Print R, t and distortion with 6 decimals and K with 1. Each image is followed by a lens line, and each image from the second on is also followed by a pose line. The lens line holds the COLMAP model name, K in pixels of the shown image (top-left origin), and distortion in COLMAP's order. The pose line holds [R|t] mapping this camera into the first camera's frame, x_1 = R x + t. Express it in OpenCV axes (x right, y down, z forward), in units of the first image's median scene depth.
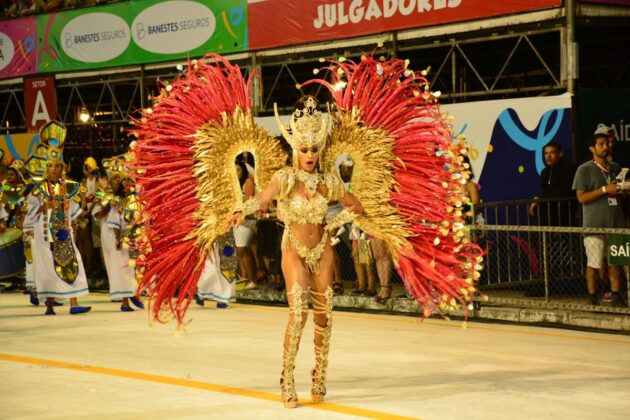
lens RADIAL K [[1696.3, 0, 324.1], [0, 1696.3, 209.7], [0, 0, 1]] dist [0.786366, 1.705930]
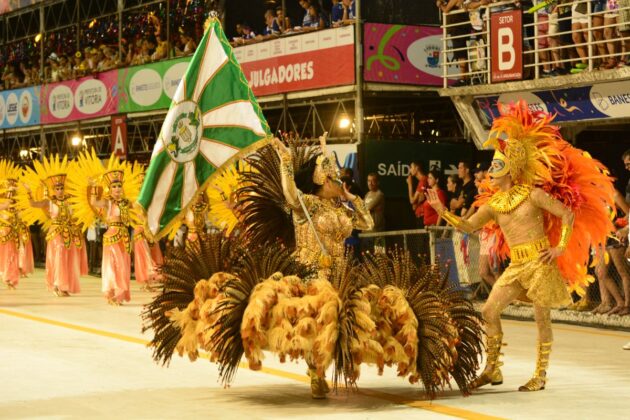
lens RADIAL K [[2300.3, 0, 315.0], [0, 2300.3, 210.0], [0, 0, 1]] dist [-0.066722, -3.081882]
pose [[0.966068, 0.019712, -0.257533, 0.453181], [-0.022707, 0.999705, -0.008661, 0.005162], [0.257286, 0.014215, 0.966231, -0.656614]]
